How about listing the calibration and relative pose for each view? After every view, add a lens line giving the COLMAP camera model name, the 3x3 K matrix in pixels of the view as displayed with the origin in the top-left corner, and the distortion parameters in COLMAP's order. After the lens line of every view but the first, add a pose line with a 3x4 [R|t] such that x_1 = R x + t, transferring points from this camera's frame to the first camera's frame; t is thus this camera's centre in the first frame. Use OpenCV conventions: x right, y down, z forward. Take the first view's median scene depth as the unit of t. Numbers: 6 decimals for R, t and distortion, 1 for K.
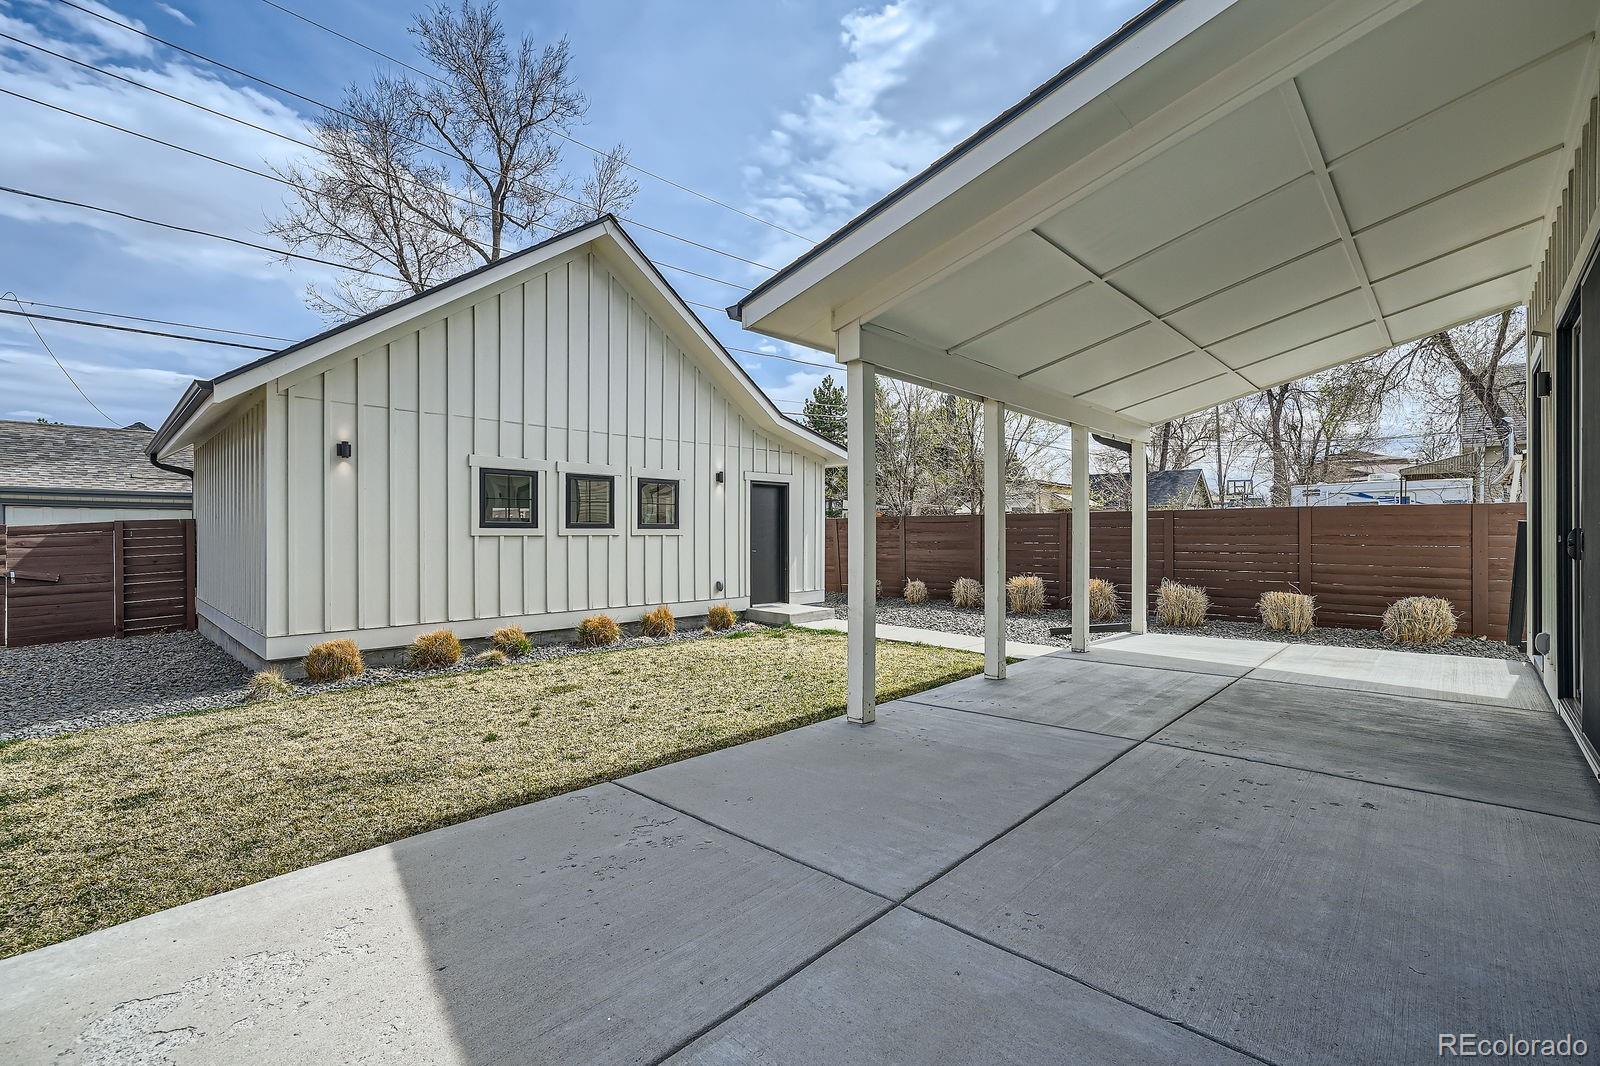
lens RADIAL K [[681.3, 0, 802.5], [0, 681.3, 532.7], [0, 0, 1]] dist [-0.004762, -0.000044]
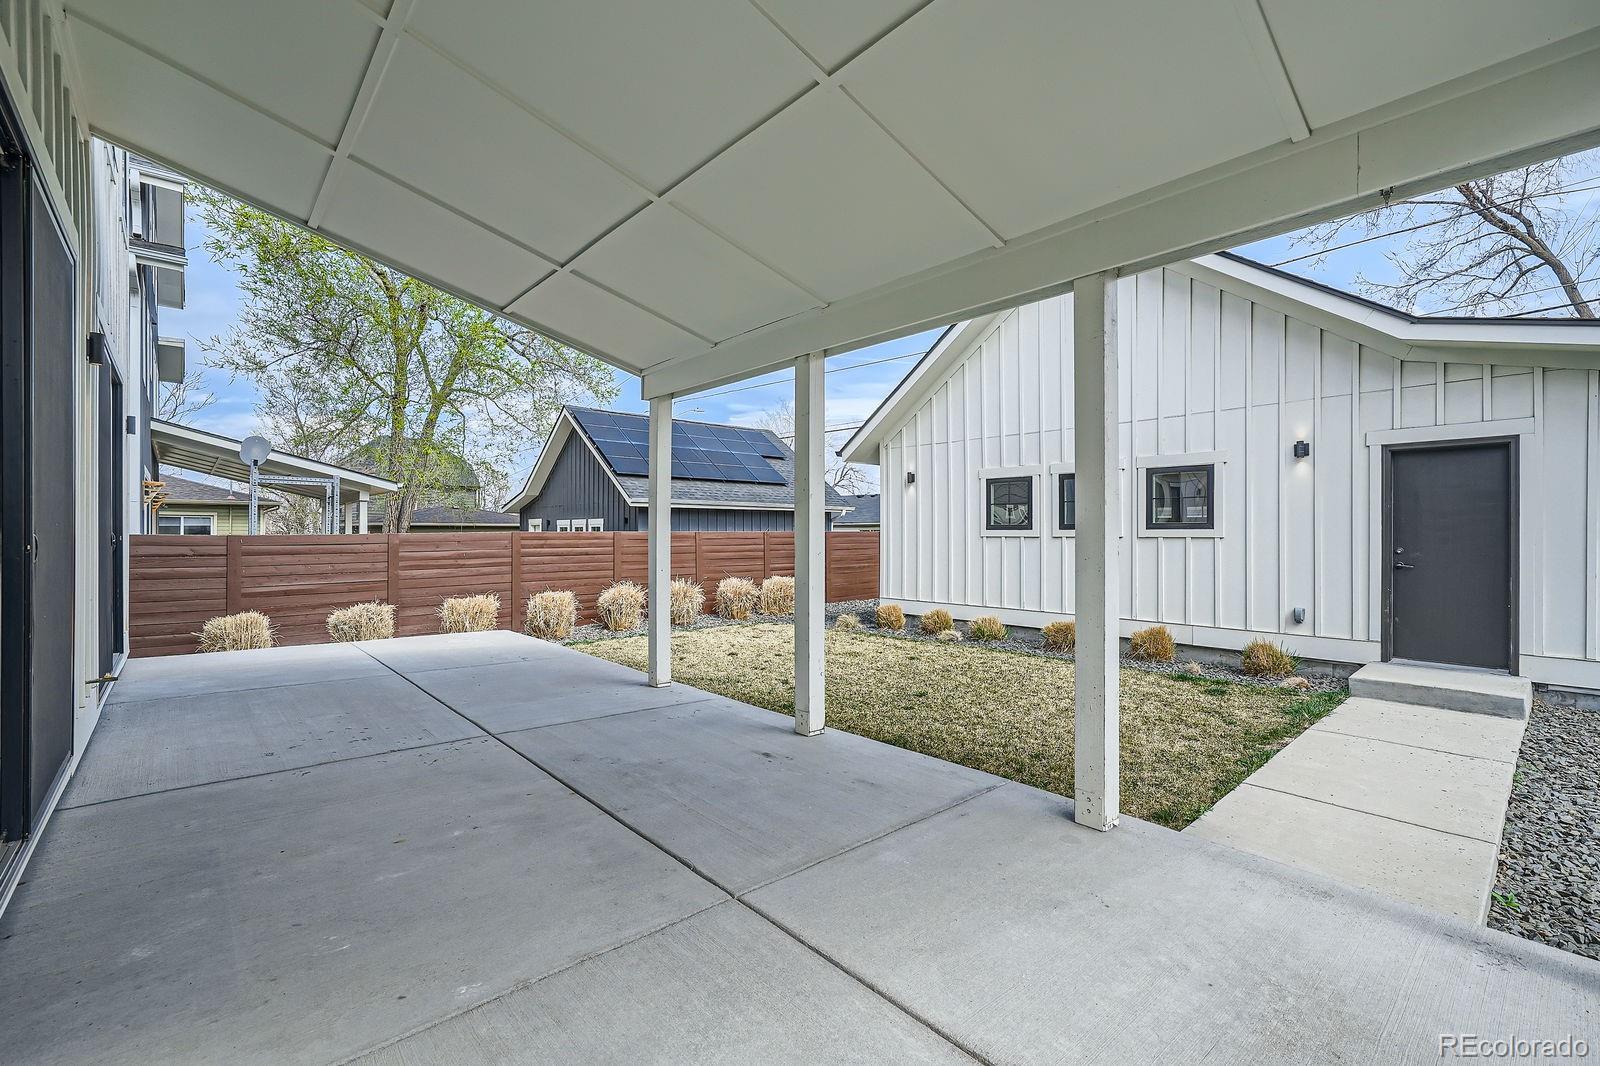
lens RADIAL K [[681.3, 0, 799.7], [0, 681.3, 534.1], [0, 0, 1]] dist [-0.004762, -0.000044]
pose [[-0.051004, 0.001222, -0.998698, 0.701528], [-0.000813, 0.999999, 0.001265, -0.001136], [0.998698, 0.000877, -0.051003, 0.705141]]
